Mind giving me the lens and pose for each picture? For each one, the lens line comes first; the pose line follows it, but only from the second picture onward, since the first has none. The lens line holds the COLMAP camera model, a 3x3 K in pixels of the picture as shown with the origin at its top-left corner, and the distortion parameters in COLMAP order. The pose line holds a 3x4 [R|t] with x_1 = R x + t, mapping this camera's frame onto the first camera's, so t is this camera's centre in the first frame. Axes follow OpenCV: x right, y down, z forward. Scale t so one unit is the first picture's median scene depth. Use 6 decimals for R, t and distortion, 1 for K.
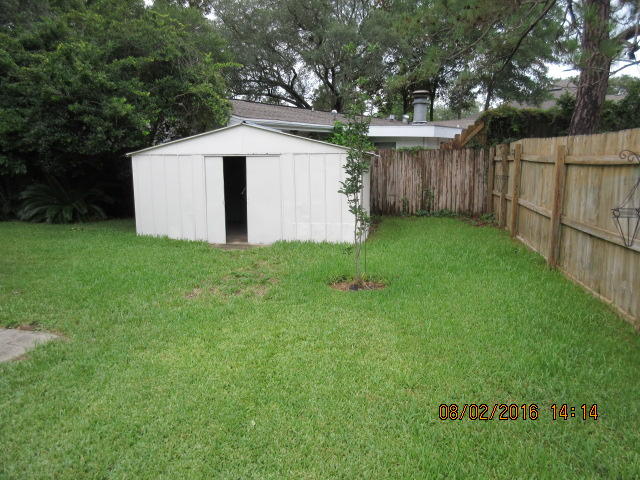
lens RADIAL K [[471.9, 0, 320.0], [0, 471.9, 240.0], [0, 0, 1]] dist [-0.005841, -0.003625]
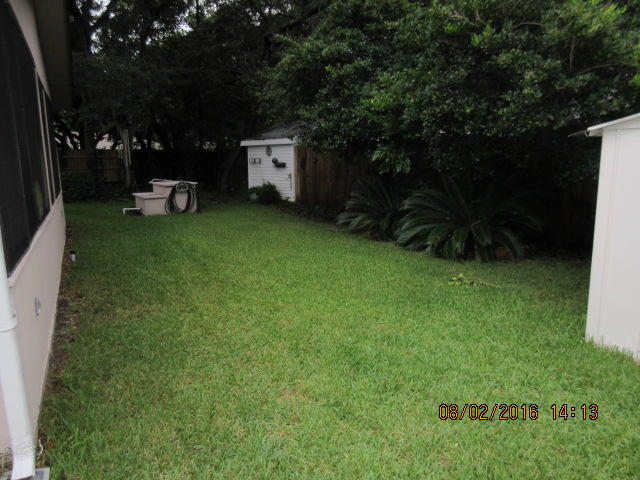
lens RADIAL K [[471.9, 0, 320.0], [0, 471.9, 240.0], [0, 0, 1]] dist [-0.005841, -0.003625]
pose [[0.654608, 0.121767, -0.746097, -0.214212], [-0.112046, 0.991670, 0.063539, -0.077502], [0.747619, 0.042004, 0.662799, 0.487952]]
